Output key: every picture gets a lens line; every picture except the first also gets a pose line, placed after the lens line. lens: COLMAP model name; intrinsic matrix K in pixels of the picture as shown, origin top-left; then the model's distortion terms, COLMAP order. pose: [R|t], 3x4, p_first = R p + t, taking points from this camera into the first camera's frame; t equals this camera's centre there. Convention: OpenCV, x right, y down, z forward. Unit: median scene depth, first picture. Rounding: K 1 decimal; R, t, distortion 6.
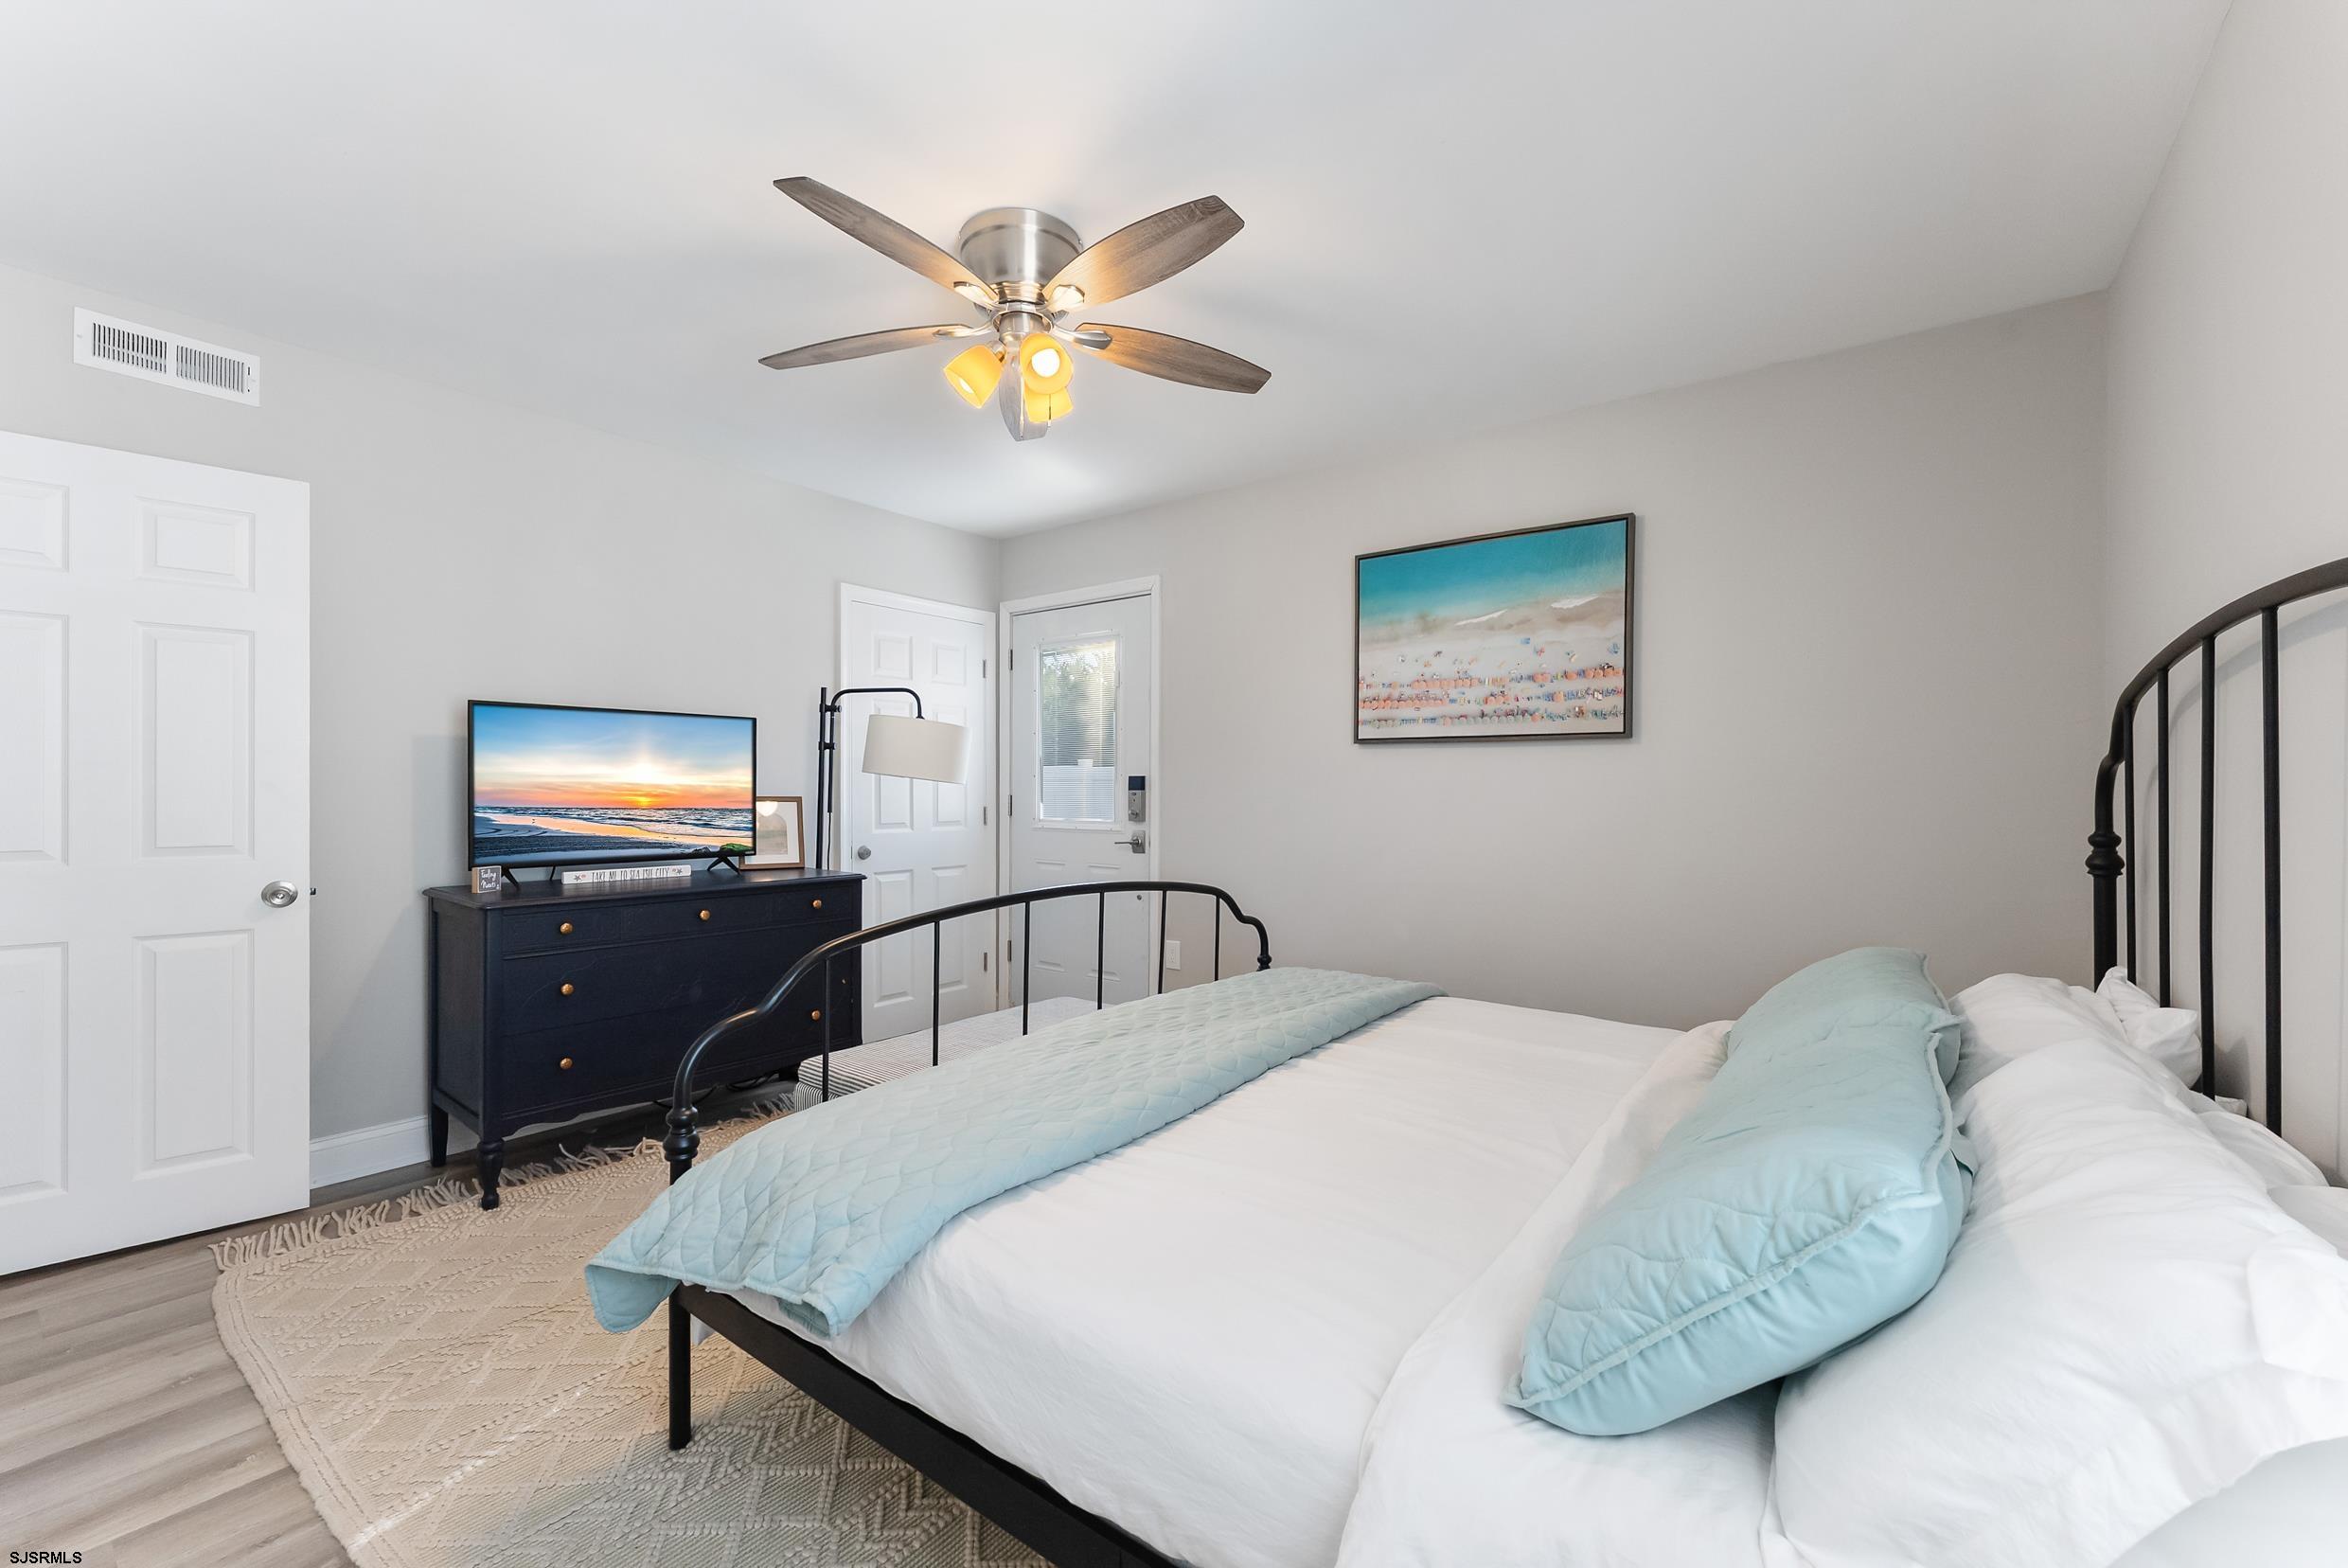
lens RADIAL K [[951.1, 0, 1173.5], [0, 951.1, 778.6], [0, 0, 1]] dist [0.001380, -0.000118]
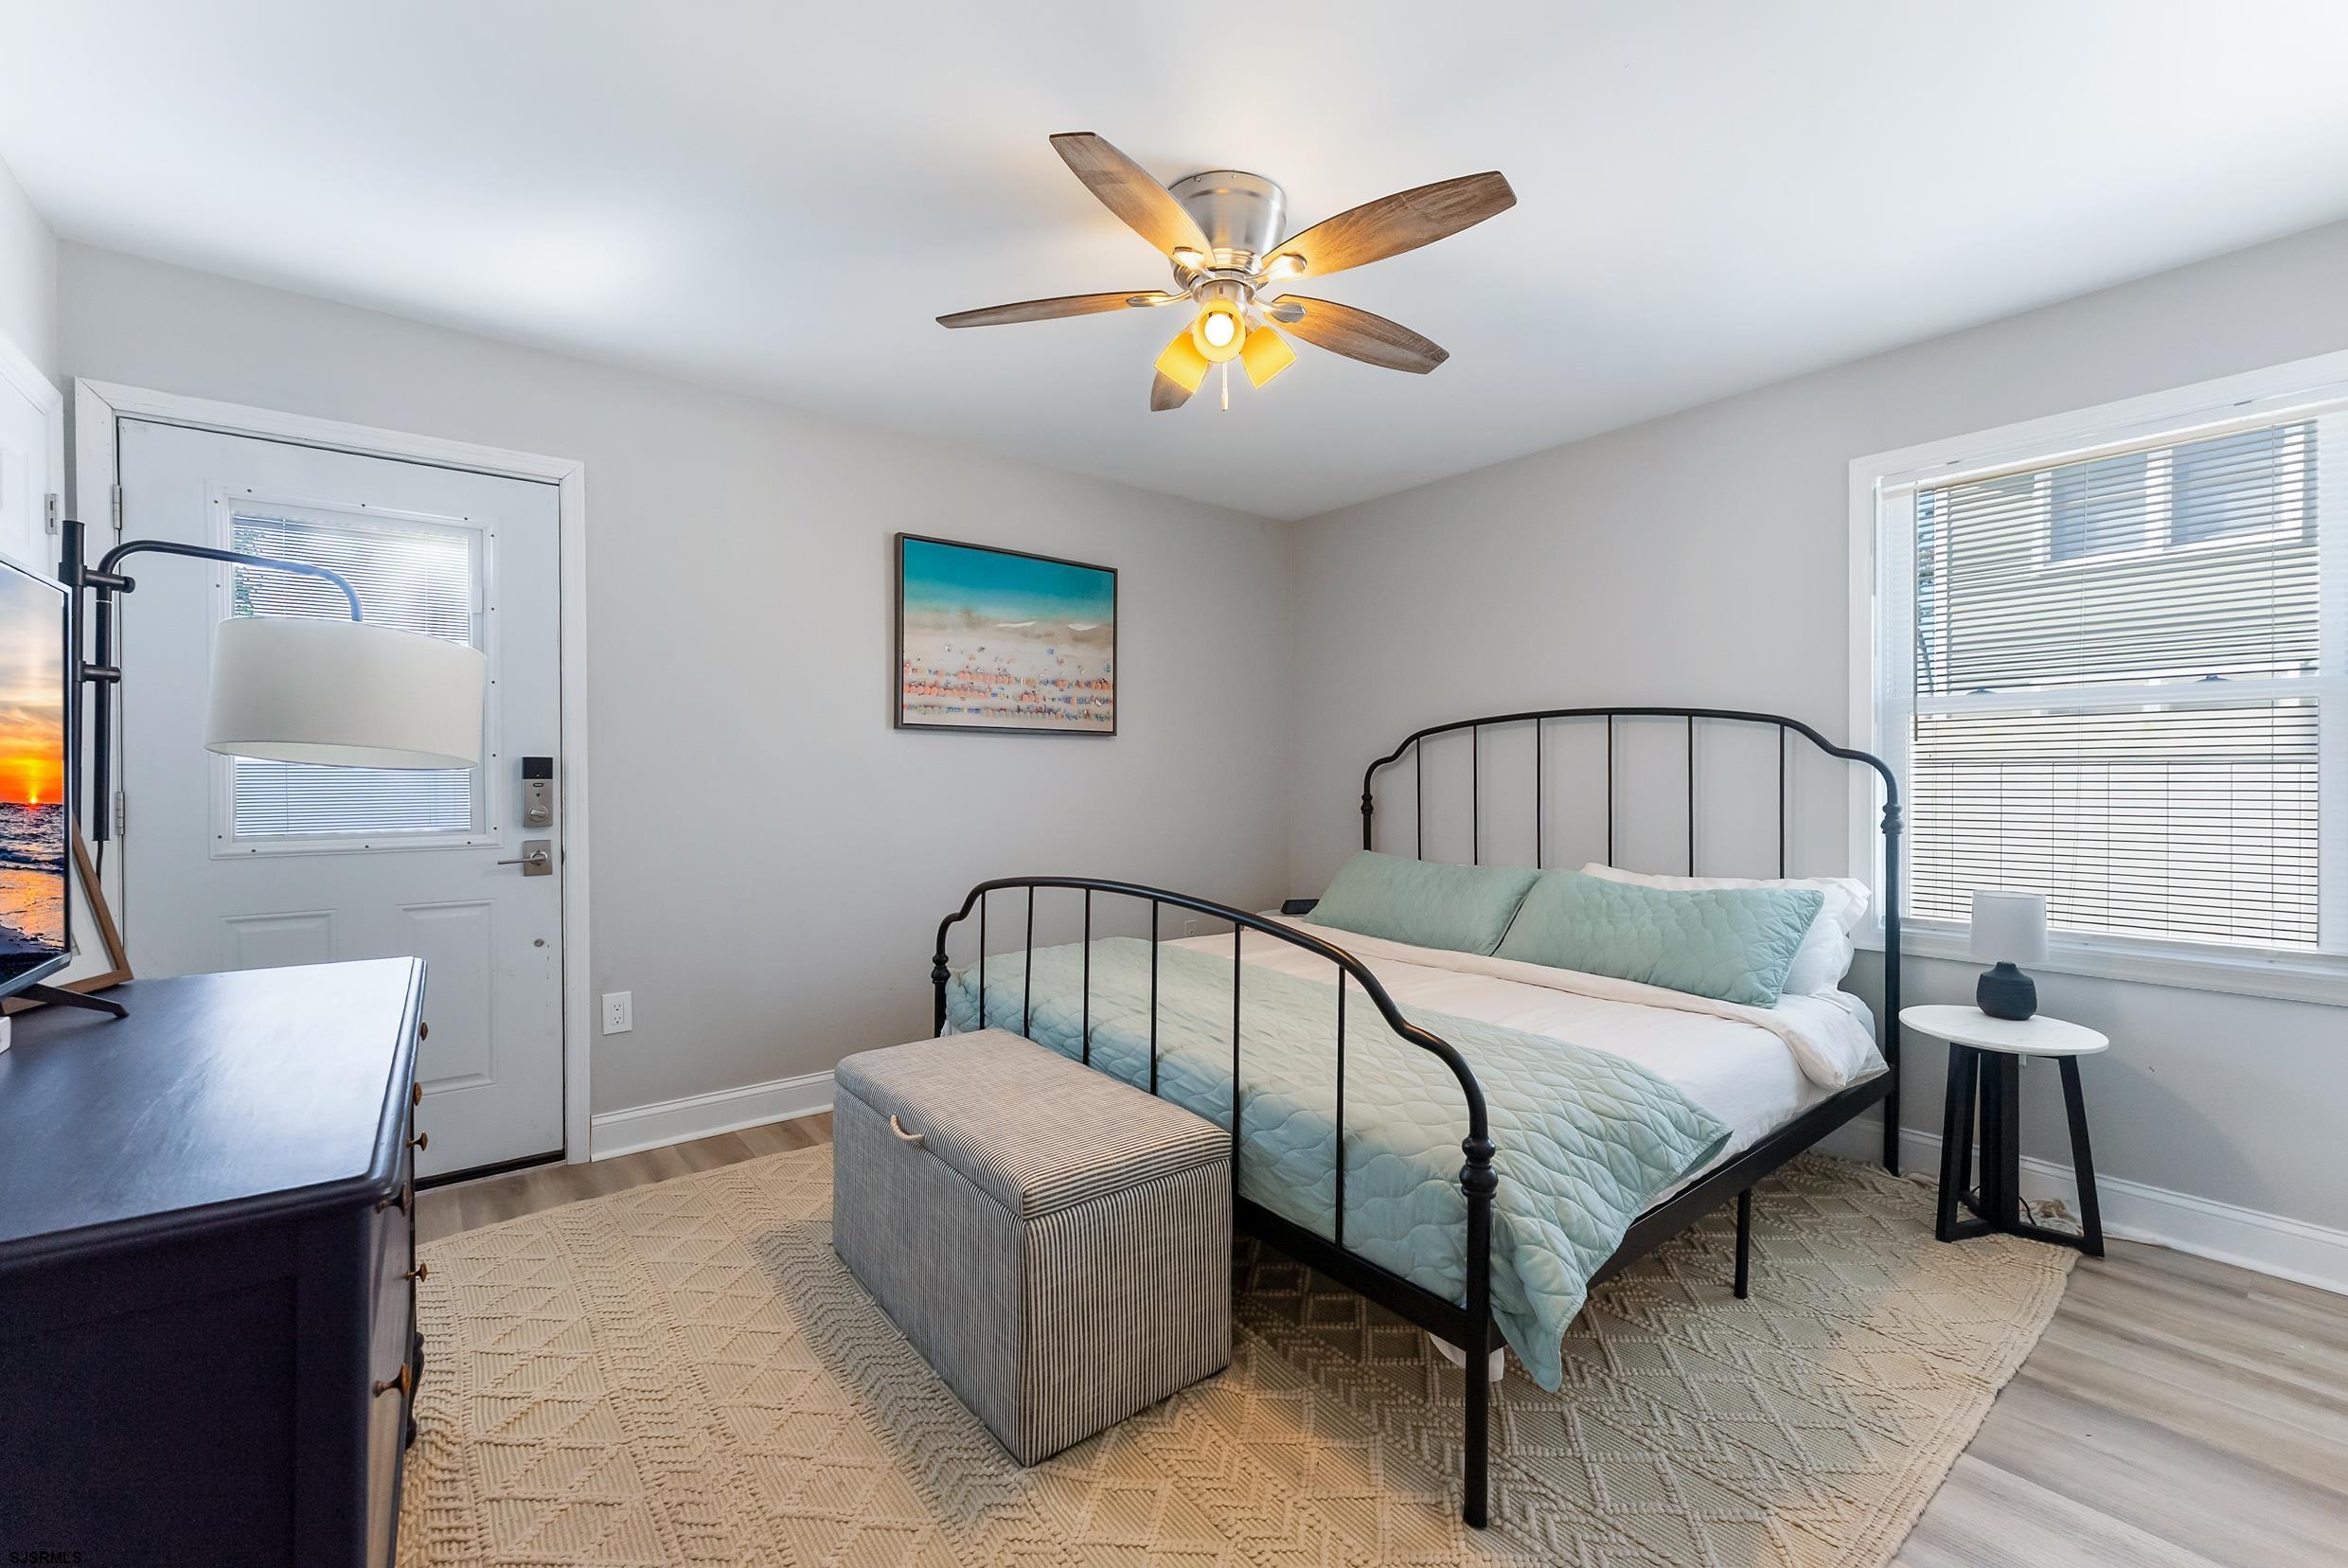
lens RADIAL K [[951.1, 0, 1173.5], [0, 951.1, 778.6], [0, 0, 1]] dist [0.001380, -0.000118]
pose [[0.244955, -0.009256, 0.969490, -0.721916], [-0.009635, 0.999882, 0.011981, 0.000015], [-0.969487, -0.012276, 0.244837, 0.529310]]
